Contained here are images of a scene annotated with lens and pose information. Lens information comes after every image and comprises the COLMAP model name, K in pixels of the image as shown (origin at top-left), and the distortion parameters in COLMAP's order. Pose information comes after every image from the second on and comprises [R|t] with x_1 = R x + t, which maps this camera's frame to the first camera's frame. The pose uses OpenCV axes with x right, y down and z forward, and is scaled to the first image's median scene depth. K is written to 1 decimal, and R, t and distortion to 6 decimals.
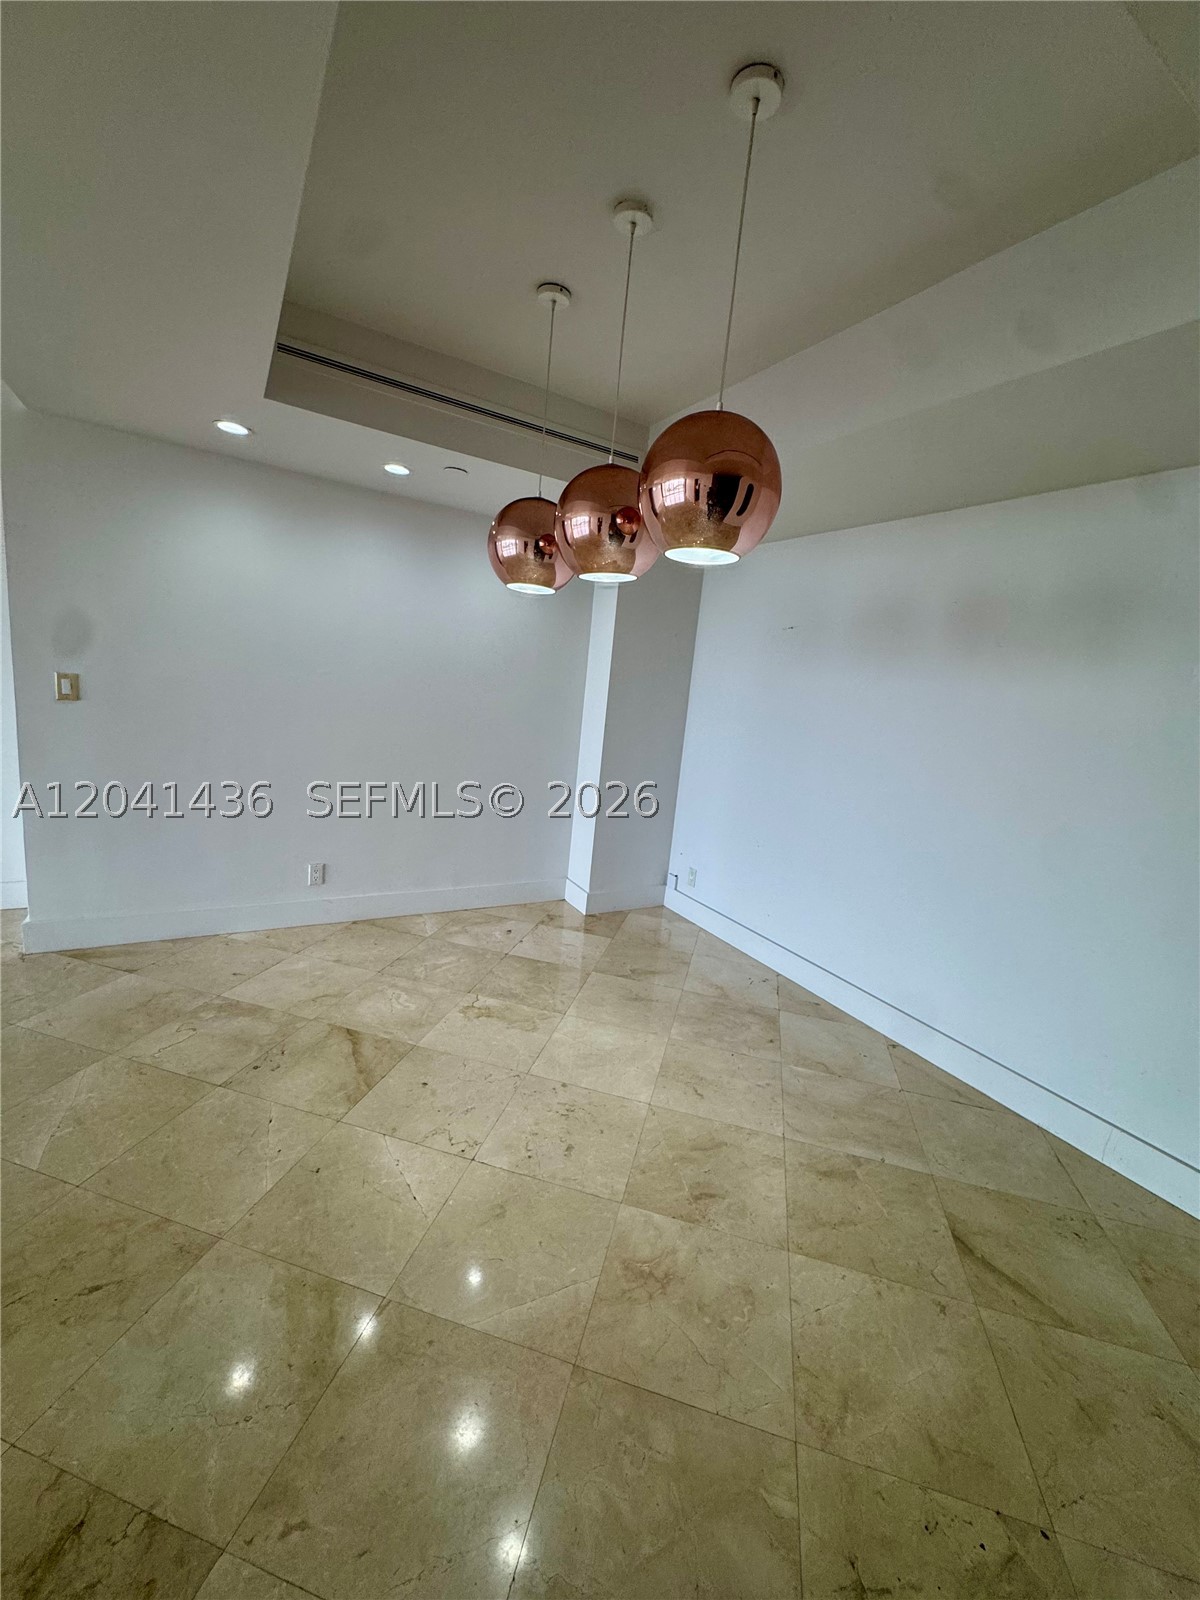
lens RADIAL K [[640.5, 0, 603.0], [0, 640.5, 799.4], [0, 0, 1]] dist [-0.003322, -0.000019]
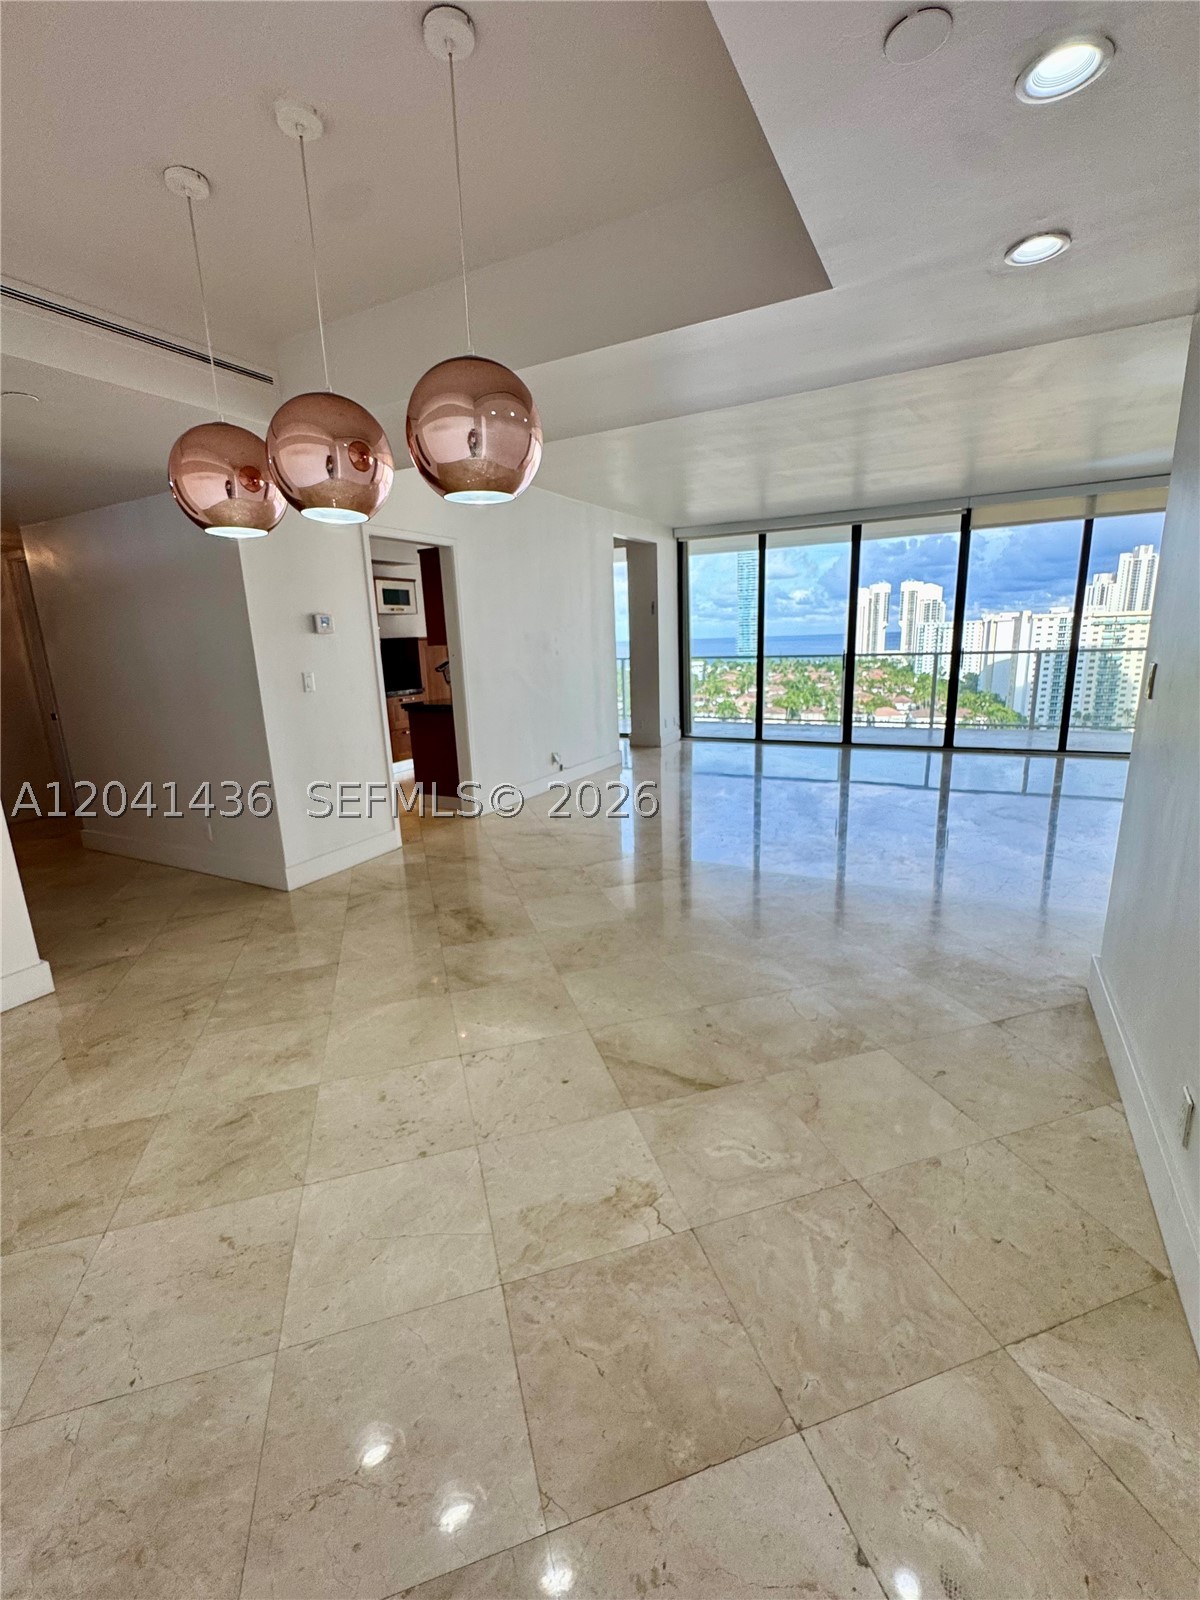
lens RADIAL K [[687.7, 0, 600.0], [0, 687.7, 800.0], [0, 0, 1]] dist [-0.000372, -0.000138]
pose [[-0.855670, 0.052305, -0.514872, 0.161148], [-0.140142, 0.934289, 0.327816, -0.256001], [0.498186, 0.352658, -0.792113, 1.593157]]
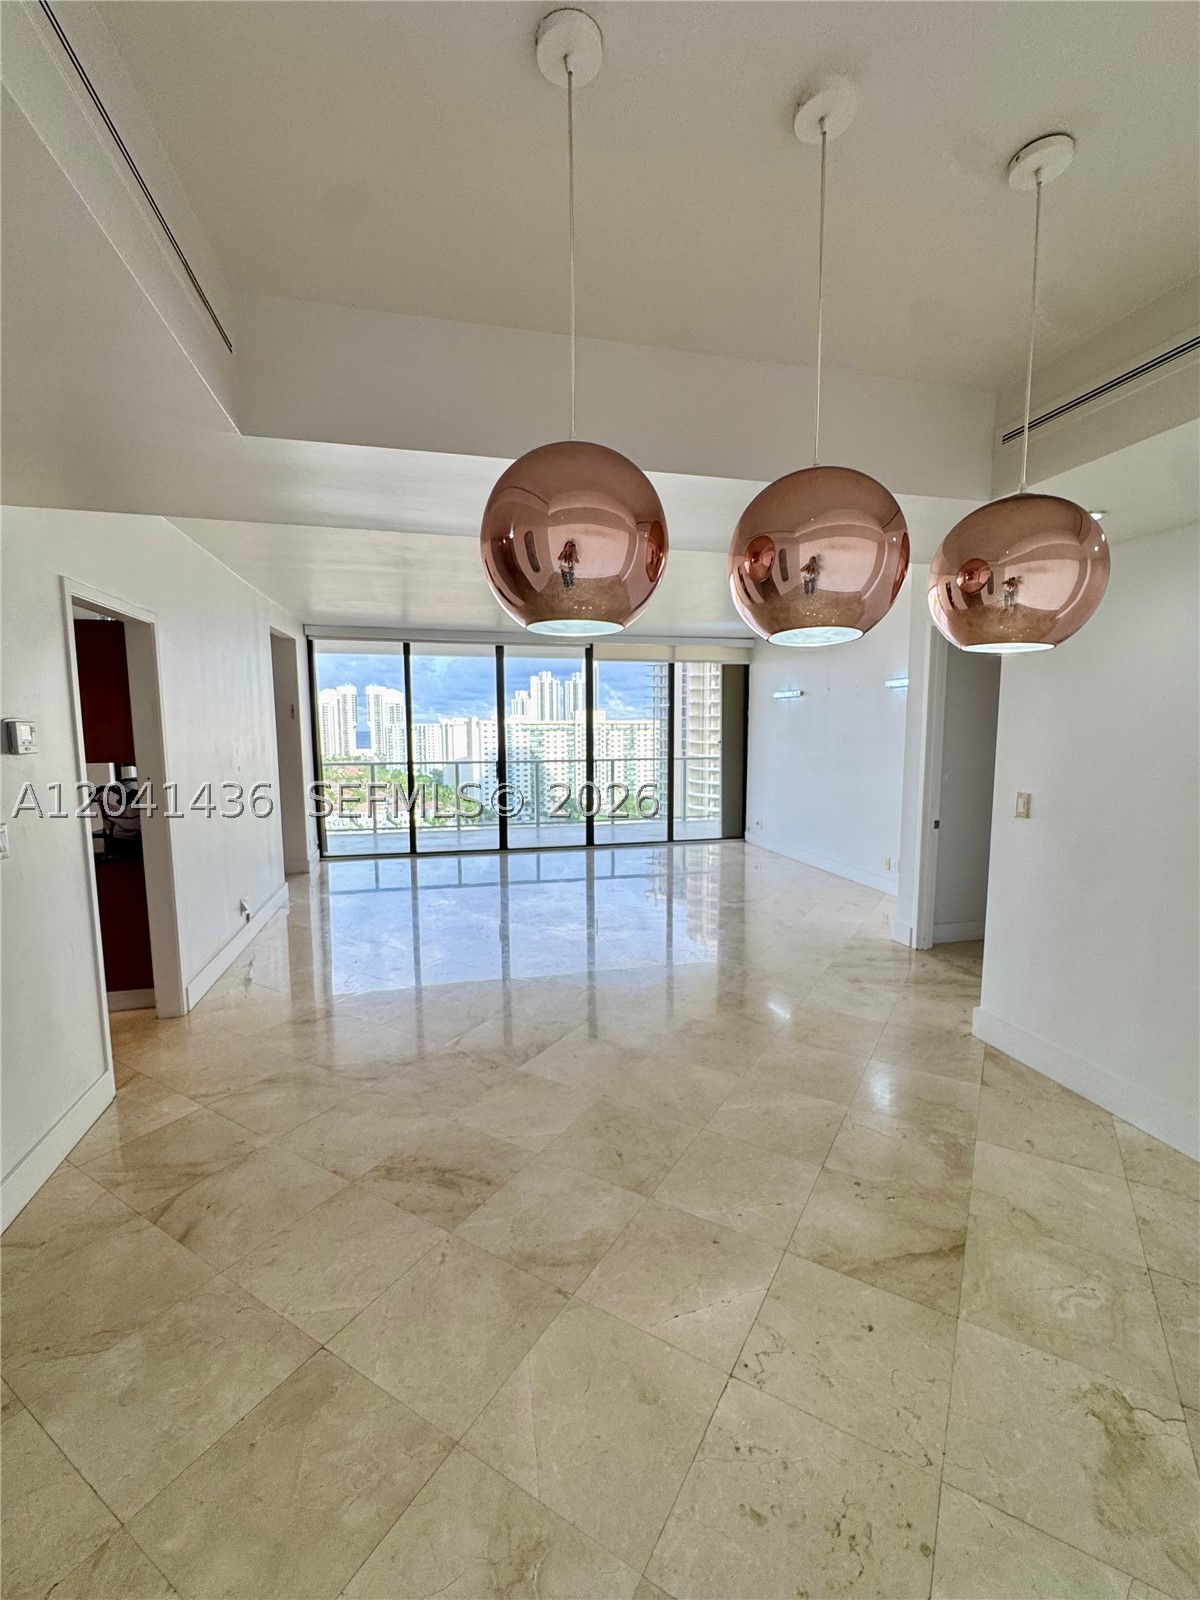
lens RADIAL K [[685.9, 0, 604.6], [0, 685.9, 801.1], [0, 0, 1]] dist [-0.001942, -0.000411]
pose [[-0.289395, 0.008407, -0.957173, 0.545222], [-0.195861, 0.978284, 0.067809, -0.143601], [0.936957, 0.207097, -0.281465, 0.771449]]
